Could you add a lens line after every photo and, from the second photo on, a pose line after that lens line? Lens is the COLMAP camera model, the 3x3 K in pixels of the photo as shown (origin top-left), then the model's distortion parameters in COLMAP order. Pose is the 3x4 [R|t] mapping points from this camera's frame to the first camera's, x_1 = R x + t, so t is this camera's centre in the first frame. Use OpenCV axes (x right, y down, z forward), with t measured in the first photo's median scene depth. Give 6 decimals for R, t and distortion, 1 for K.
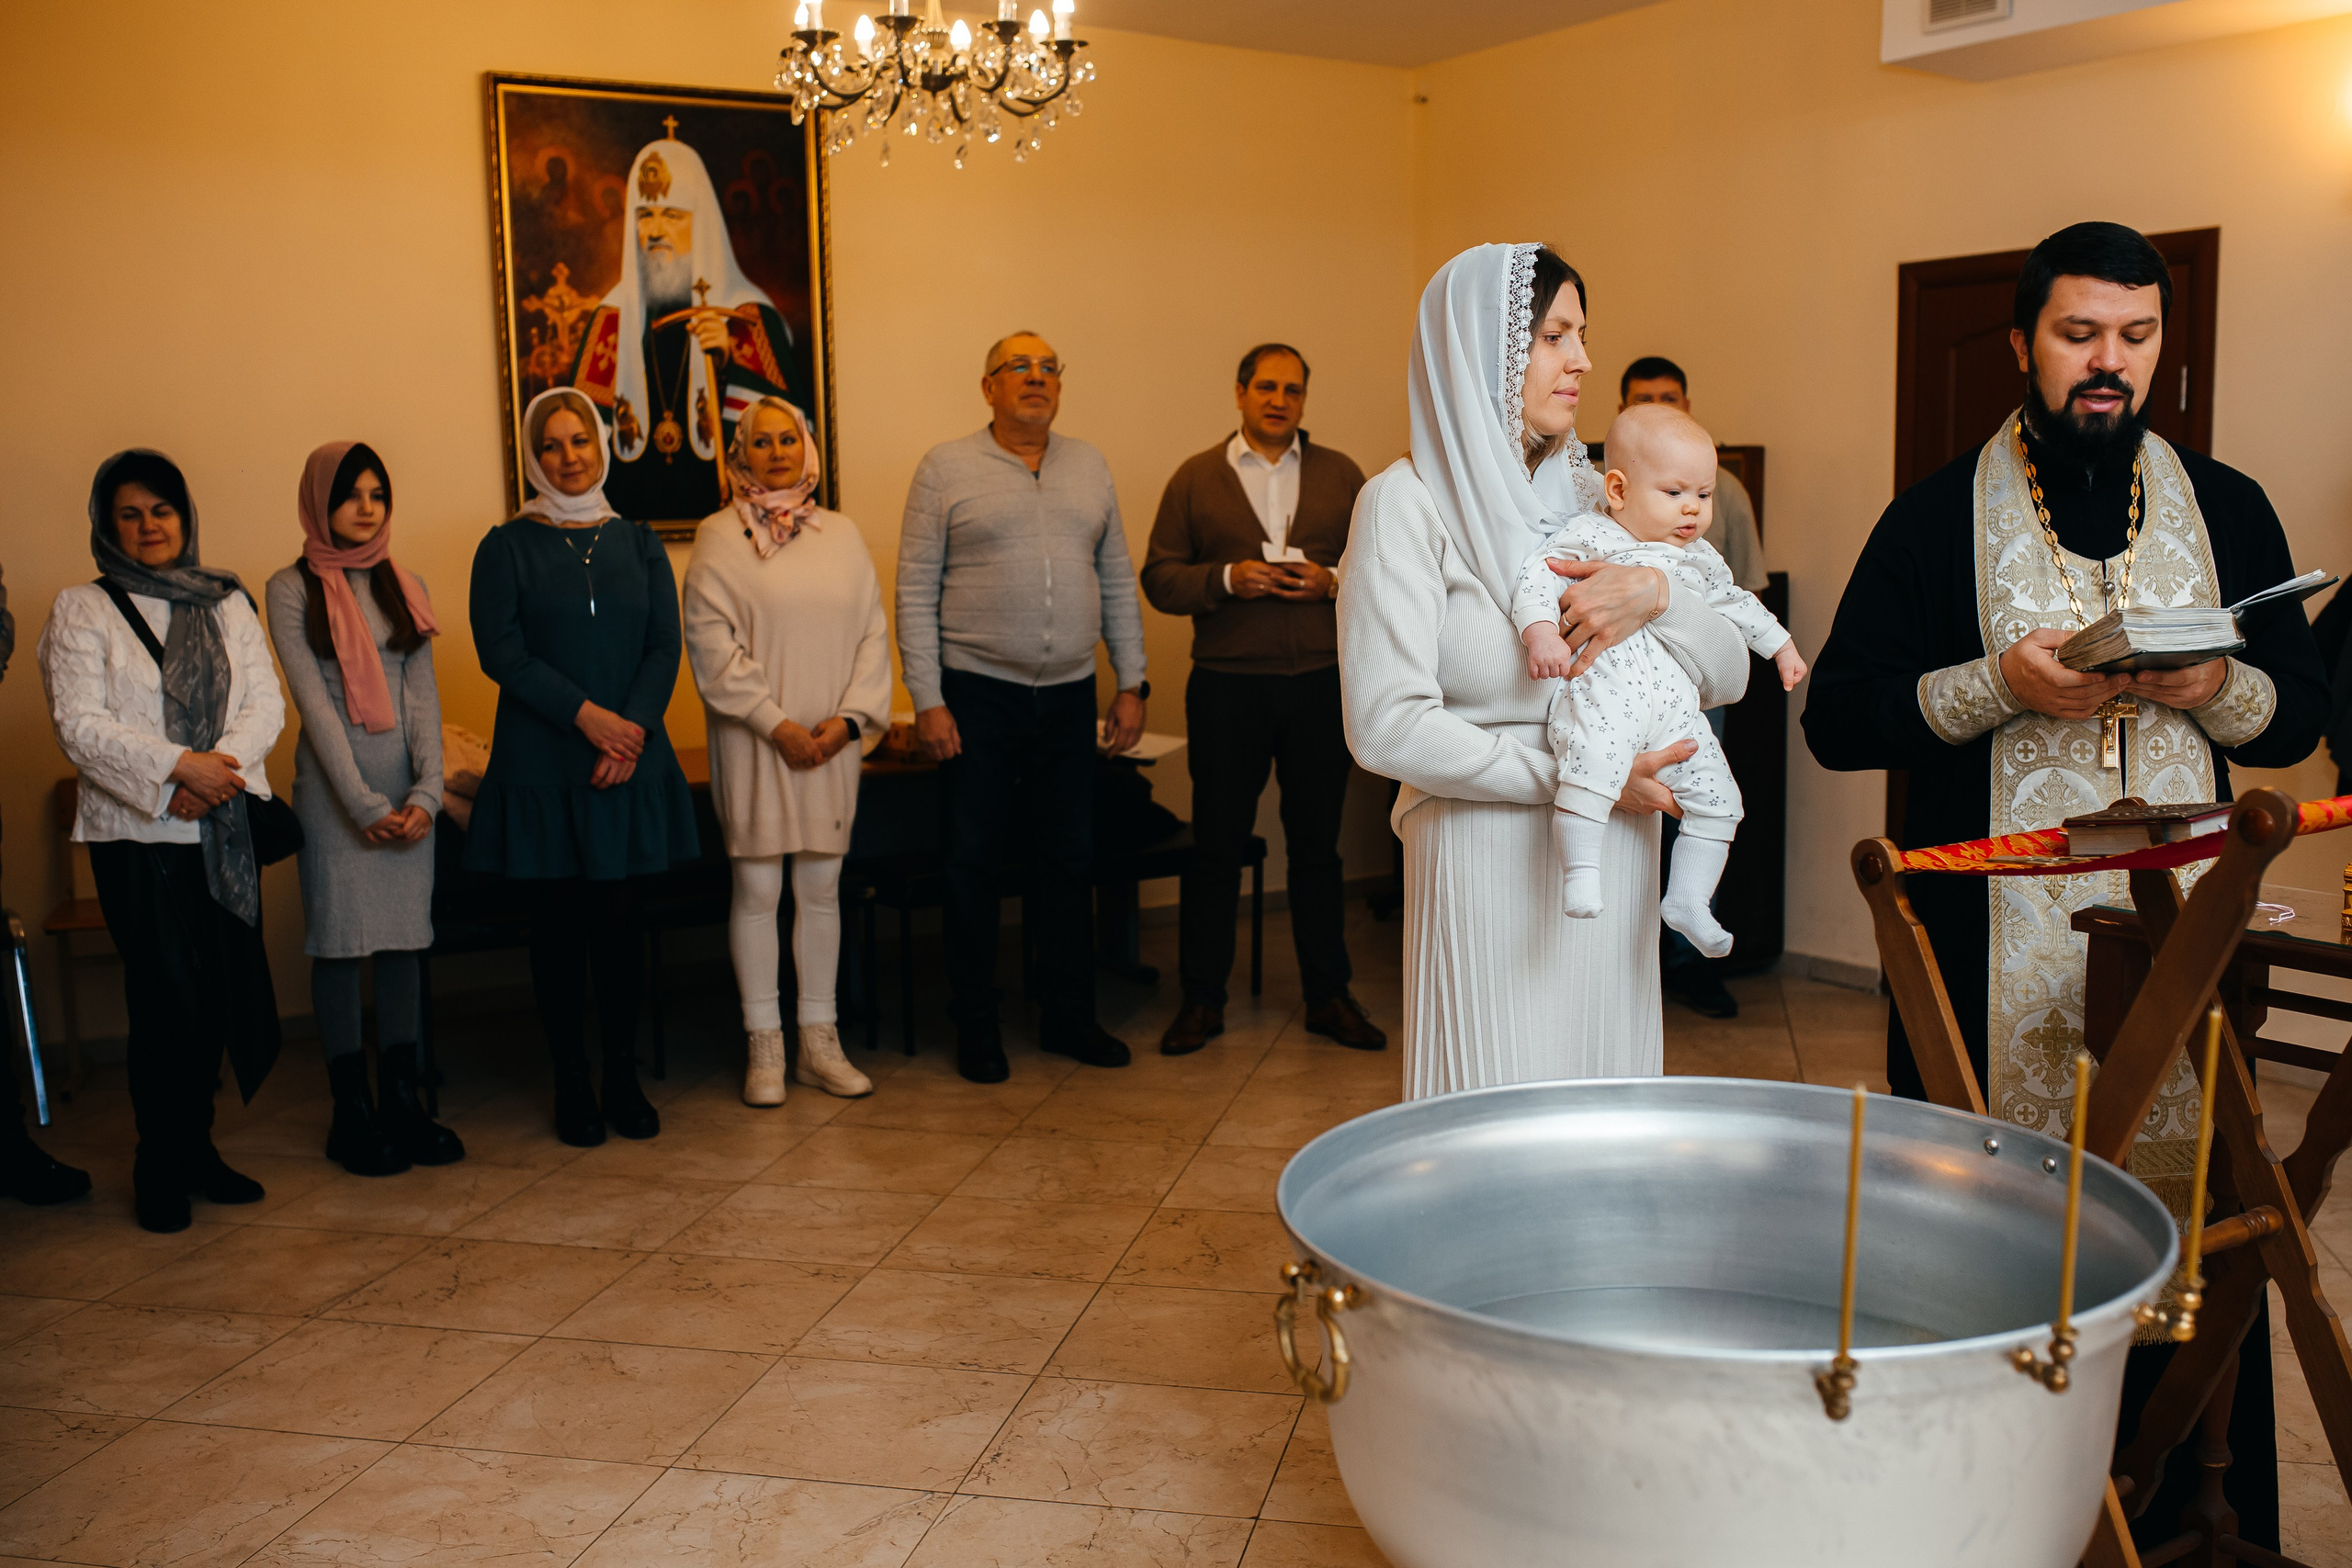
lens RADIAL K [[2388.9, 0, 1167.5], [0, 2388.9, 779.6], [0, 0, 1]] dist [0.004112, 0.000000]
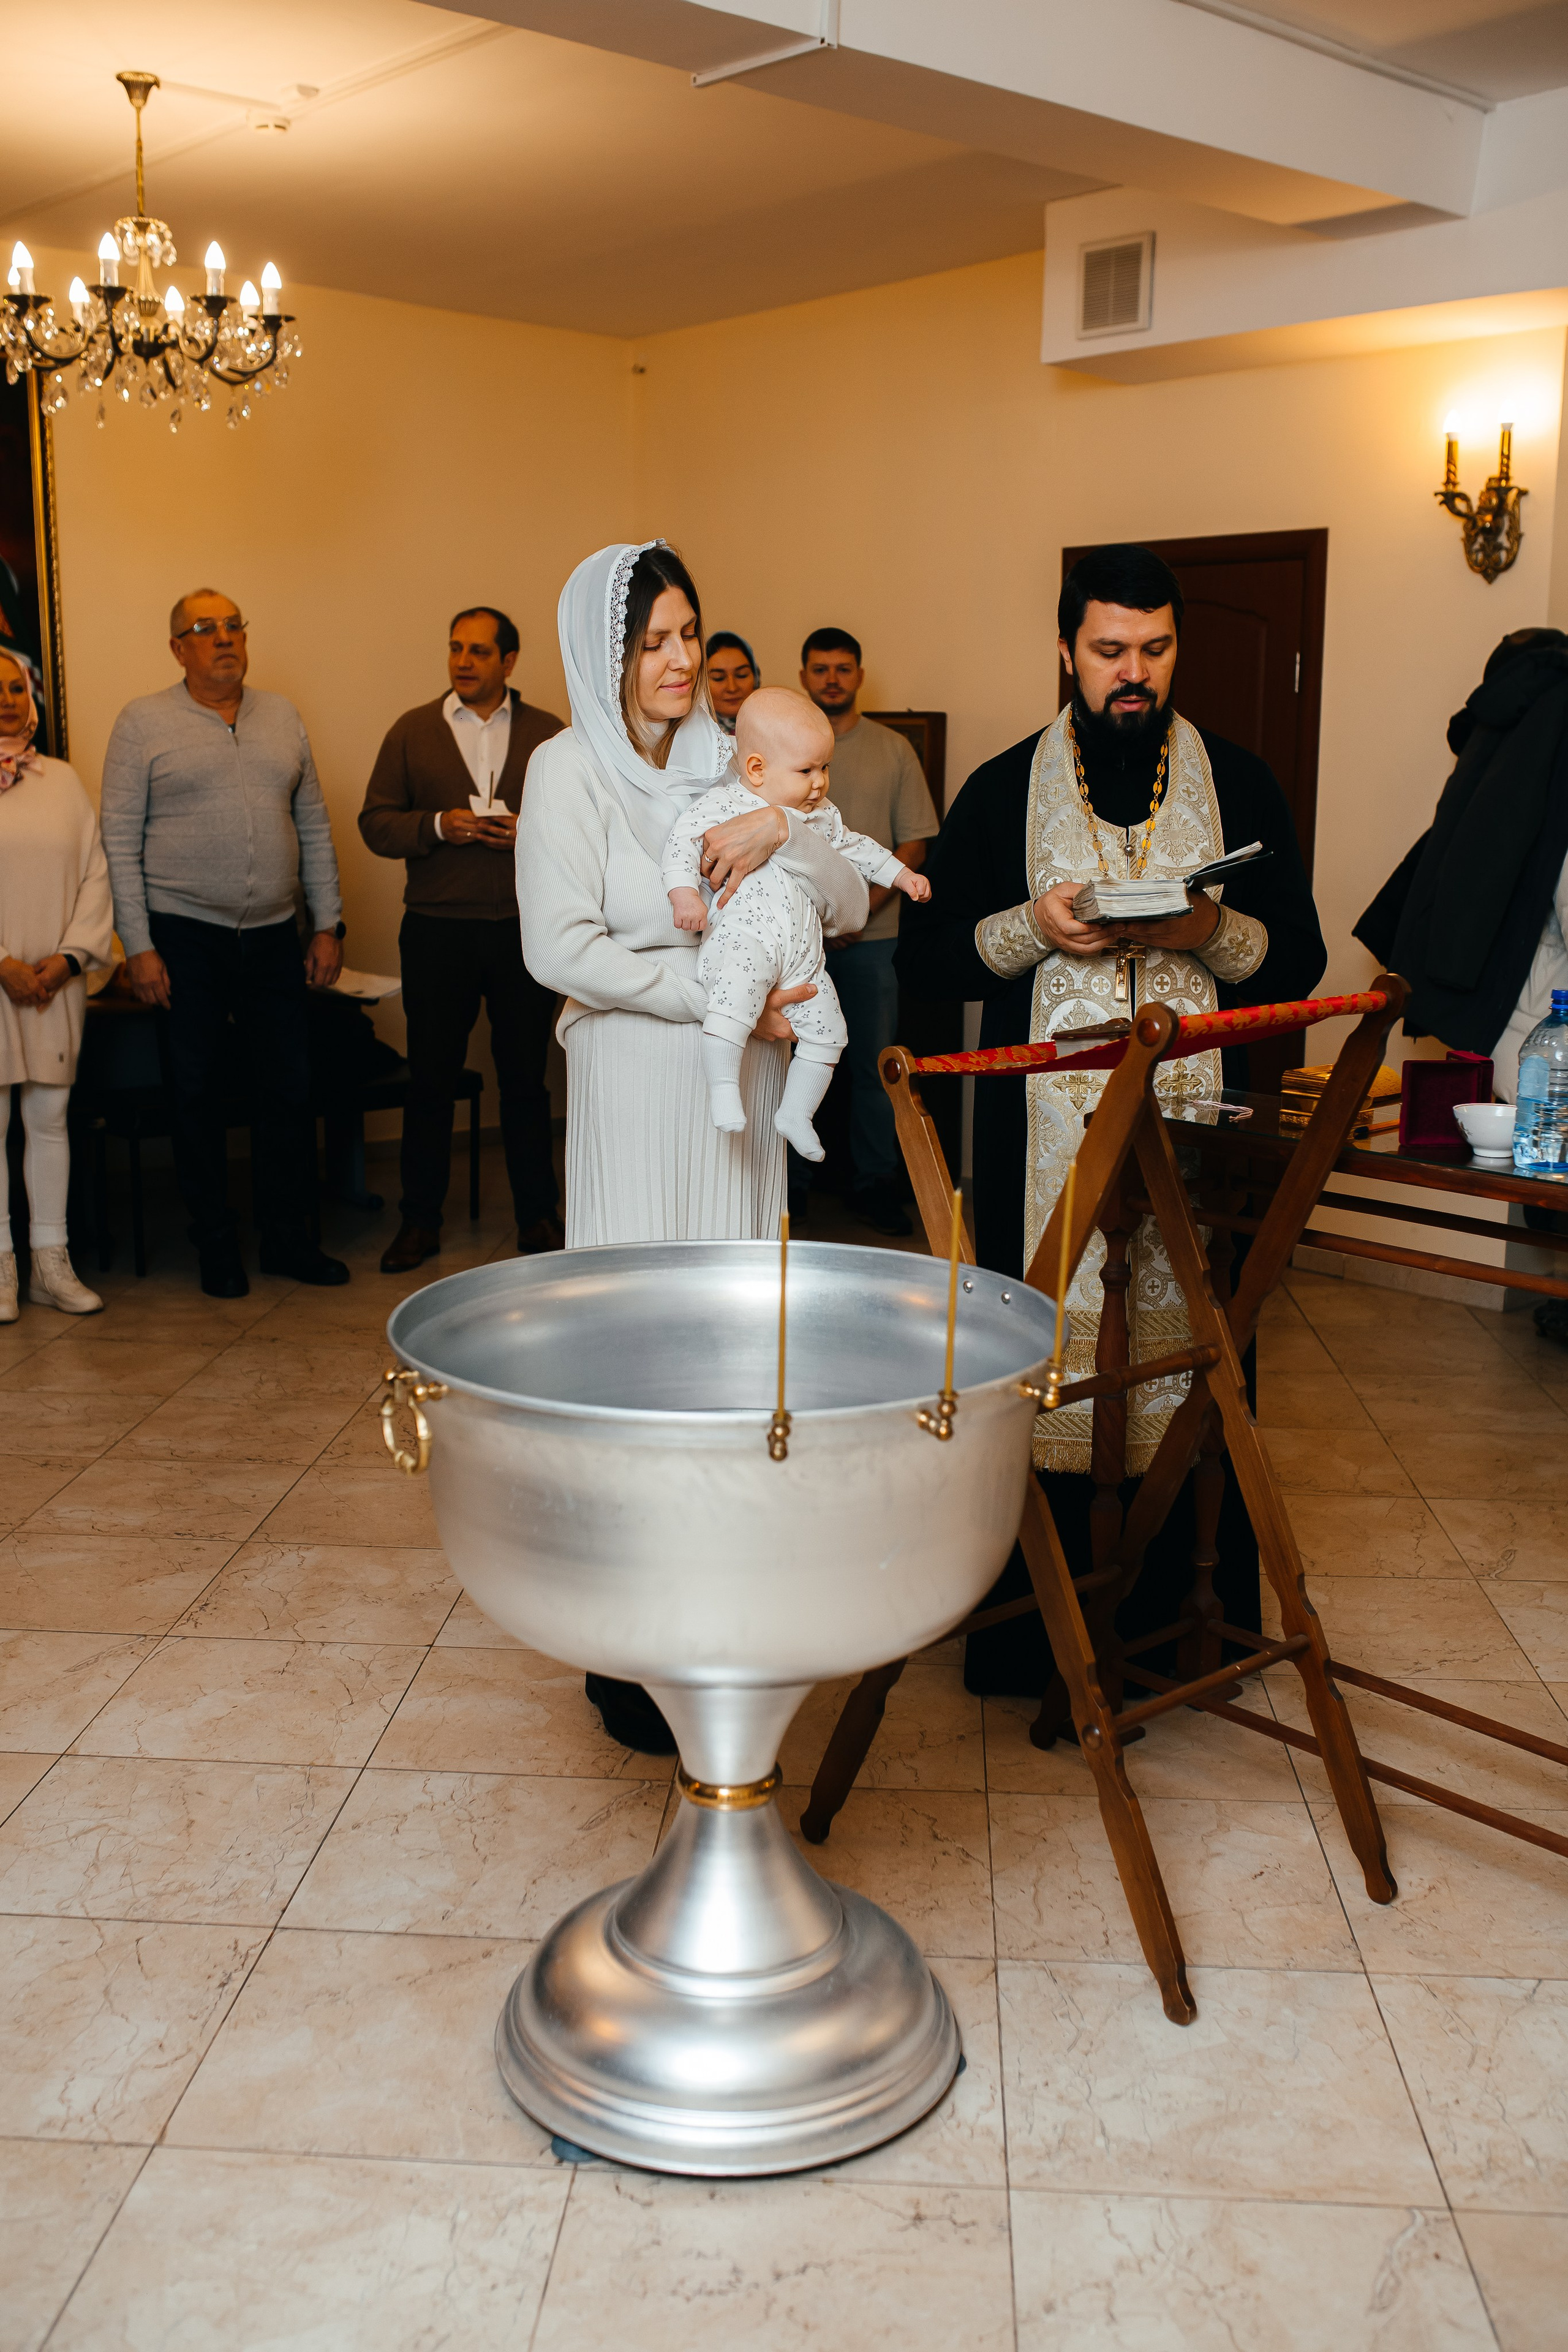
lens RADIAL K [[2389.1, 0, 797.3], [0, 2389.1, 1180.0], [0, 0, 1]] dist [0.004112, 0.000000]
pose [[0.988855, -0.005599, 0.148780, 0.029587], [-0.003658, 0.998077, 0.061878, 0.007584], [-0.148840, -0.061732, 0.986933, -0.113638]]
